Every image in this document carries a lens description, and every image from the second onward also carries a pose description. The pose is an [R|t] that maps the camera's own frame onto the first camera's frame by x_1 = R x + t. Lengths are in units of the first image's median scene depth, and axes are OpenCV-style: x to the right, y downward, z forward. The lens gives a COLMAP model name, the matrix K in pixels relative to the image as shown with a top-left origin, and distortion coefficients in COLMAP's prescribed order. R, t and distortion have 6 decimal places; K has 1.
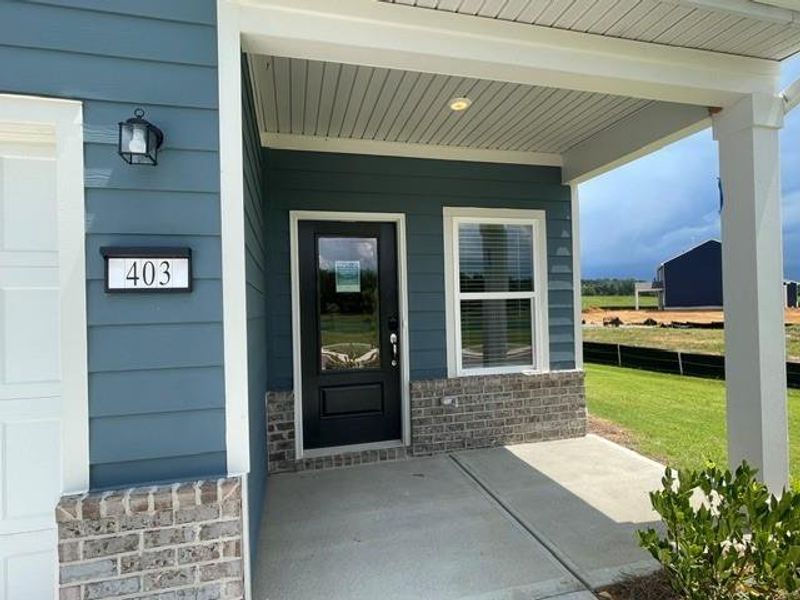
lens RADIAL K [[444.5, 0, 403.3], [0, 444.5, 300.7], [0, 0, 1]] dist [0.017578, -0.000383]
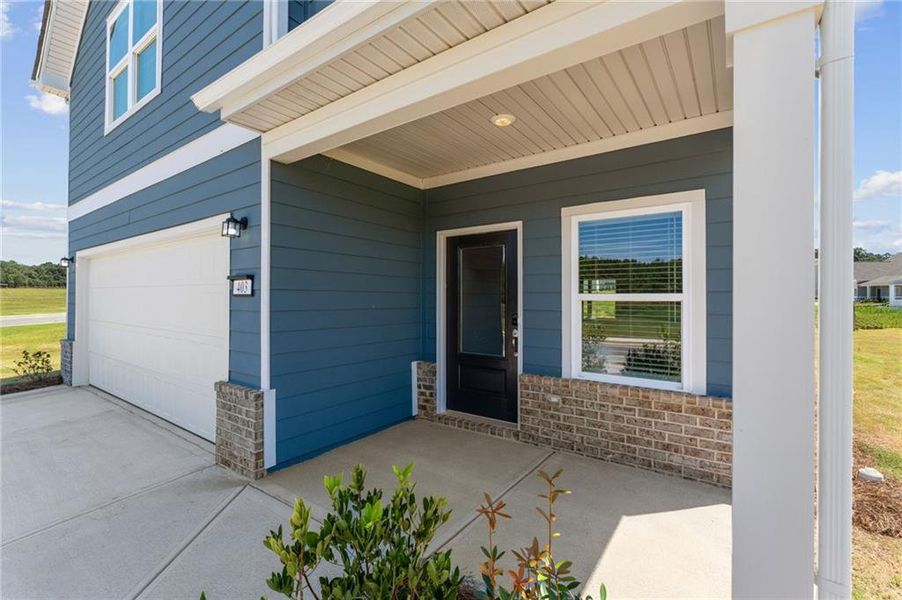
lens RADIAL K [[389.3, 0, 452.9], [0, 389.3, 297.2], [0, 0, 1]] dist [-0.008513, 0.000053]
pose [[0.633325, 0.027503, -0.773397, 0.642292], [-0.009968, 0.999575, 0.027384, -0.031702], [0.773822, -0.009634, 0.633330, 0.257583]]
